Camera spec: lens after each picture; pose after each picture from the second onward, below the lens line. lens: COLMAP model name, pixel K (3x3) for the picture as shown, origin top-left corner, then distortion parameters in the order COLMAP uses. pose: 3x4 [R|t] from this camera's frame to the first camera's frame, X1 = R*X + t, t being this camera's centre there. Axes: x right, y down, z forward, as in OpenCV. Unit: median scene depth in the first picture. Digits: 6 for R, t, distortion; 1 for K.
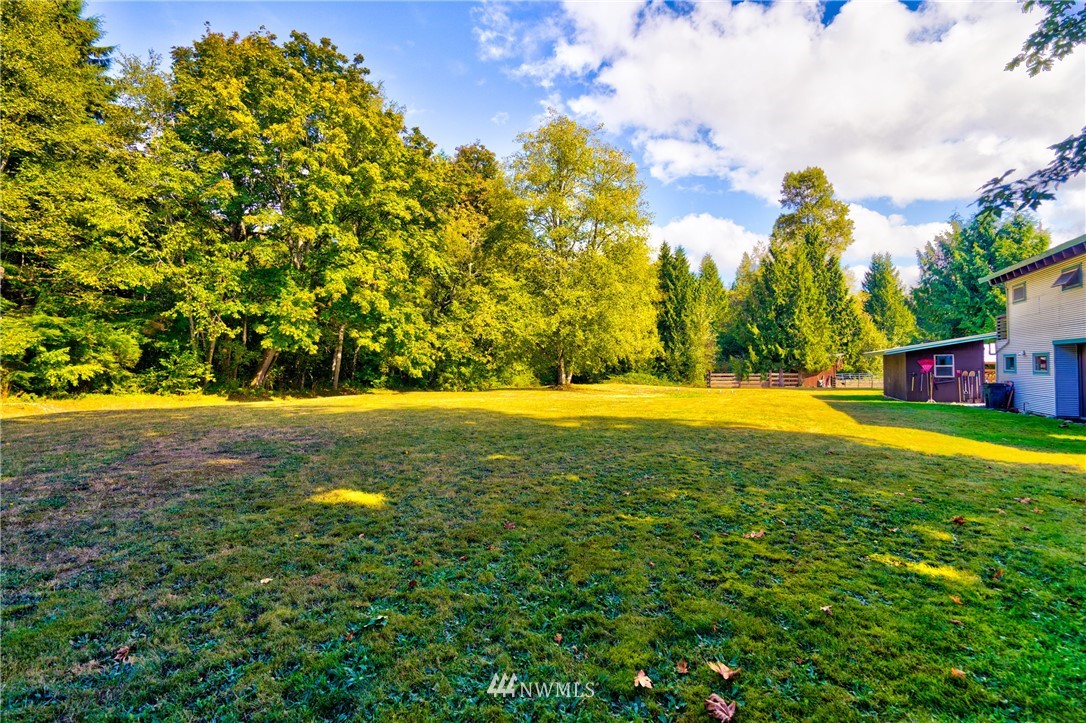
lens RADIAL K [[504.5, 0, 538.1], [0, 504.5, 361.8], [0, 0, 1]] dist [-0.047455, 0.018512]
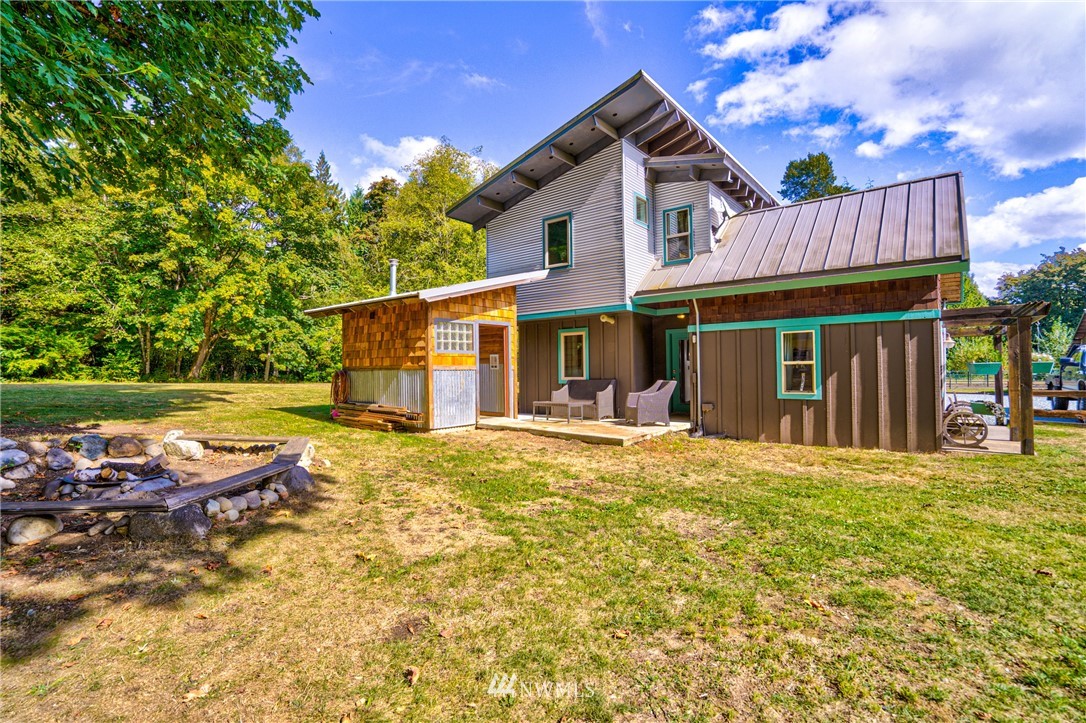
lens RADIAL K [[504.5, 0, 538.1], [0, 504.5, 361.8], [0, 0, 1]] dist [-0.047455, 0.018512]
pose [[0.972580, 0.000184, -0.232569, 0.787240], [-0.001272, 0.999989, -0.004530, 0.015068], [0.232565, 0.004702, 0.972569, -0.088295]]
